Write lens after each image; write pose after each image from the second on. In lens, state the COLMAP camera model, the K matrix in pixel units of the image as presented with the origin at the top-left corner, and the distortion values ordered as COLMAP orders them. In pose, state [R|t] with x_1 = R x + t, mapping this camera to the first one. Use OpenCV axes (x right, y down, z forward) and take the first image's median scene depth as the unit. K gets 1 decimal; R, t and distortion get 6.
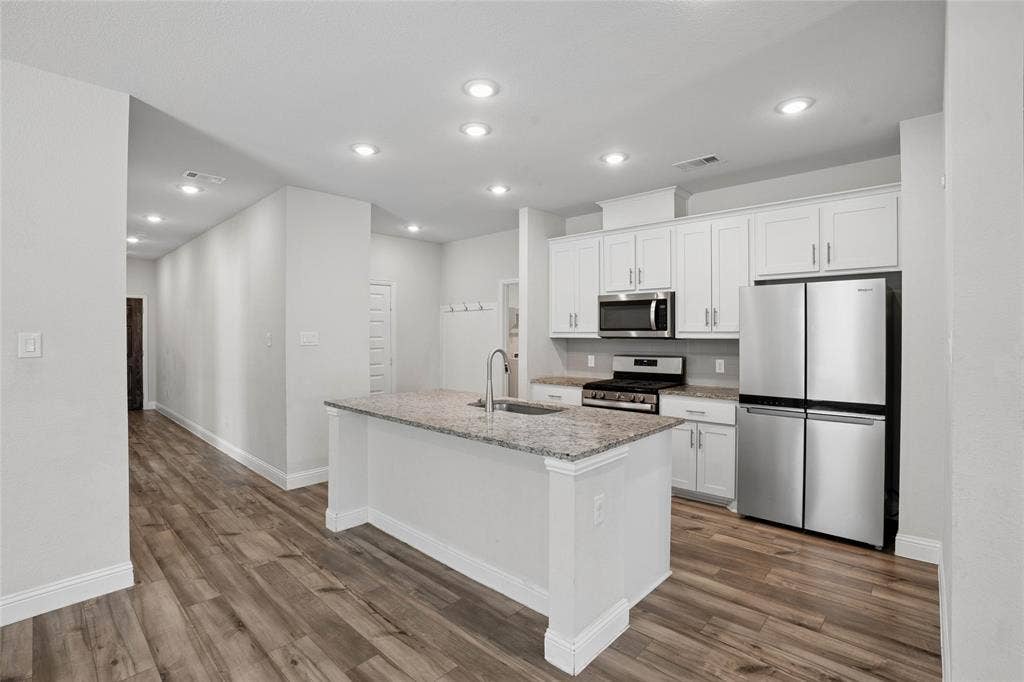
lens RADIAL K [[471.0, 0, 512.0], [0, 471.0, 341.0], [0, 0, 1]] dist [-0.068369, 0.029448]
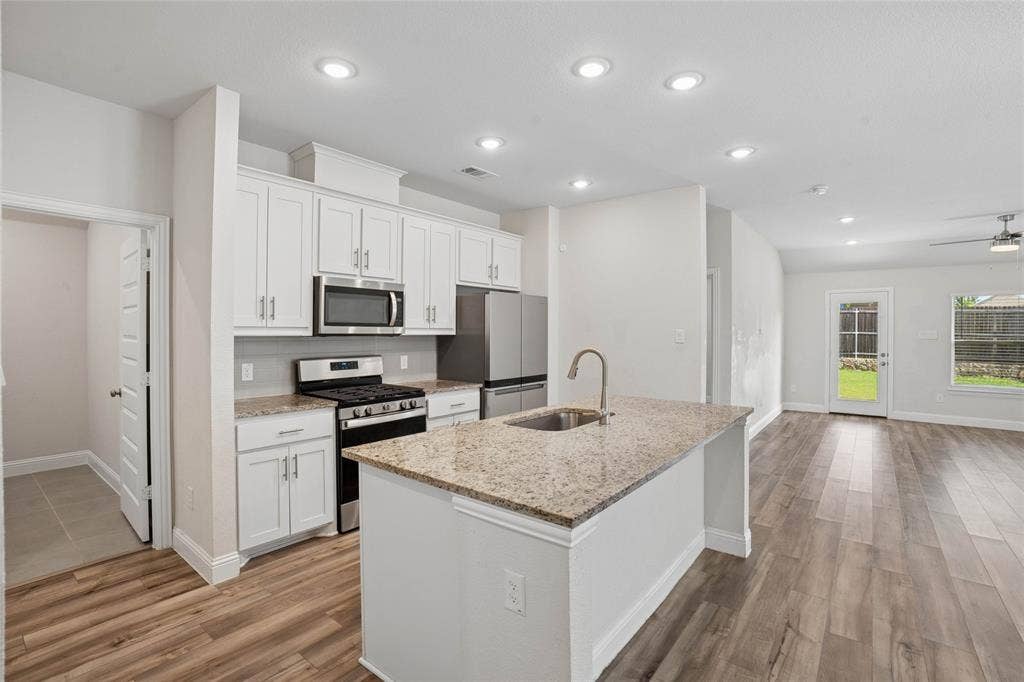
lens RADIAL K [[471.0, 0, 512.0], [0, 471.0, 341.0], [0, 0, 1]] dist [-0.068369, 0.029448]
pose [[-0.082180, -0.024395, 0.996319, -0.600415], [0.006412, 0.999667, 0.025006, -0.016058], [-0.996597, 0.008443, -0.081996, 0.857544]]
